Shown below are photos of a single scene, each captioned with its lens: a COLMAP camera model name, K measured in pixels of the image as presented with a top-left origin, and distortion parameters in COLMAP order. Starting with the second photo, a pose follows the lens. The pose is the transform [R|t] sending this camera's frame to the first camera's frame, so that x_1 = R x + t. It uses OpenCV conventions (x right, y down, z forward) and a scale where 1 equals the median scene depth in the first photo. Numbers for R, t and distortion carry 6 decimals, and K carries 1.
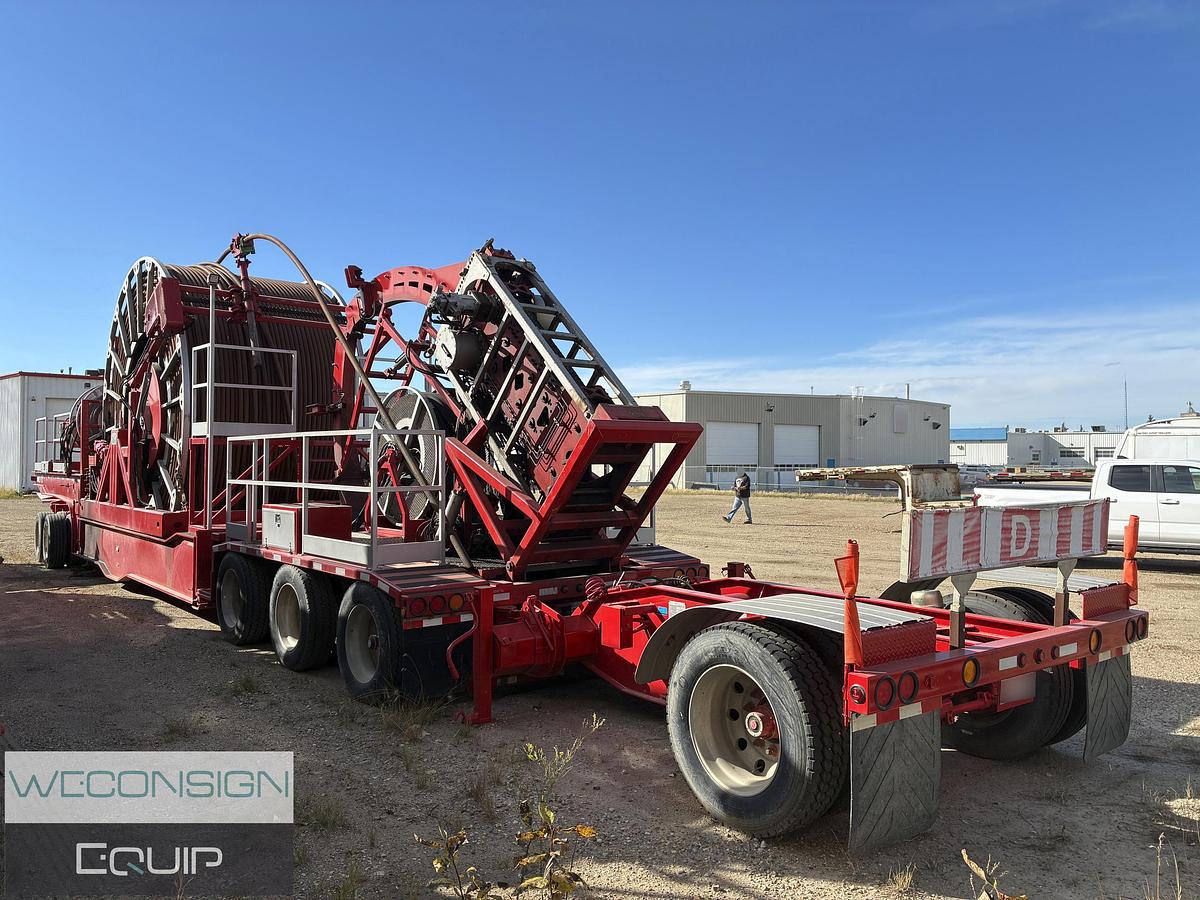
lens RADIAL K [[913.6, 0, 597.4], [0, 913.6, 451.5], [0, 0, 1]] dist [0.040856, -0.047570]
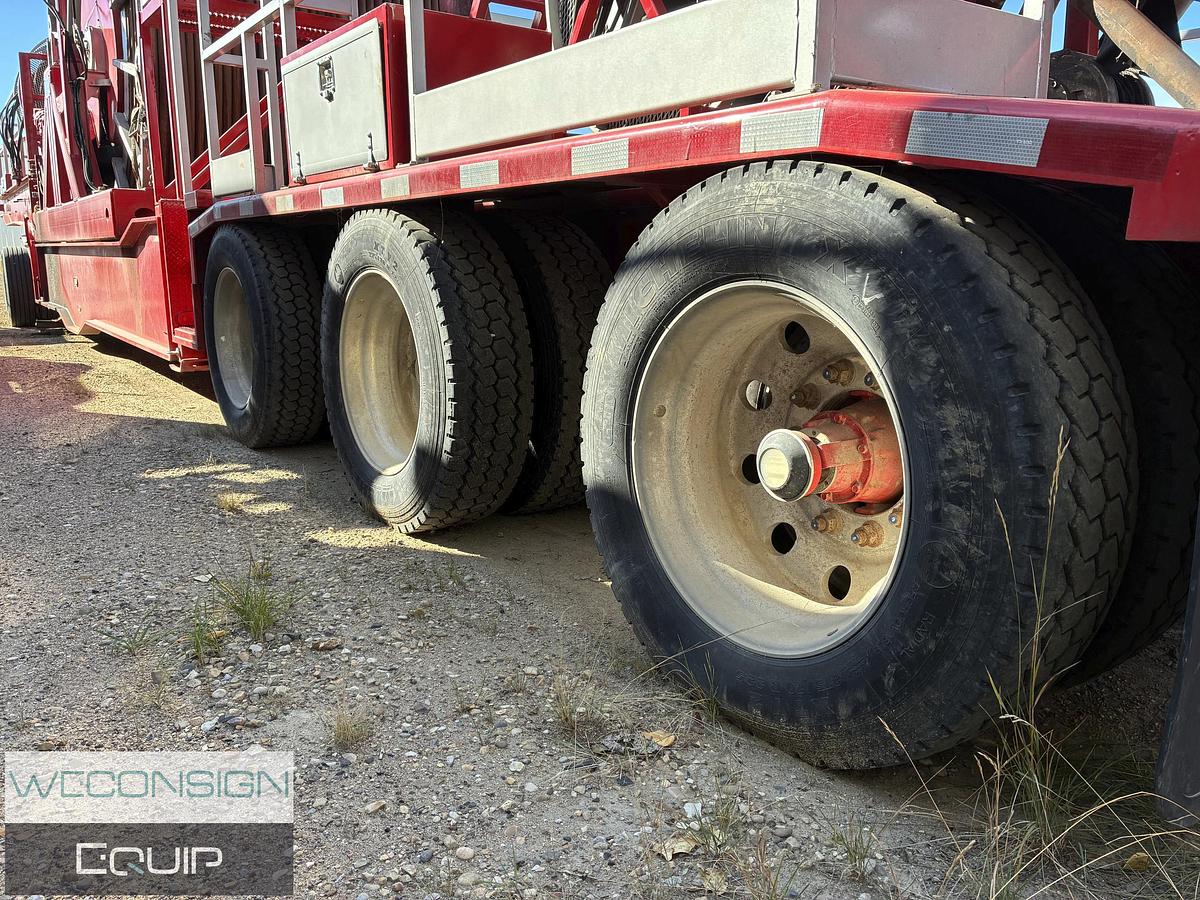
lens RADIAL K [[913.6, 0, 601.9], [0, 913.6, 448.0], [0, 0, 1]] dist [0.040856, -0.047570]
pose [[0.998204, 0.011692, -0.058757, -0.204702], [0.001207, 0.976646, 0.214850, 0.117645], [0.059897, -0.214535, 0.974878, 0.587040]]
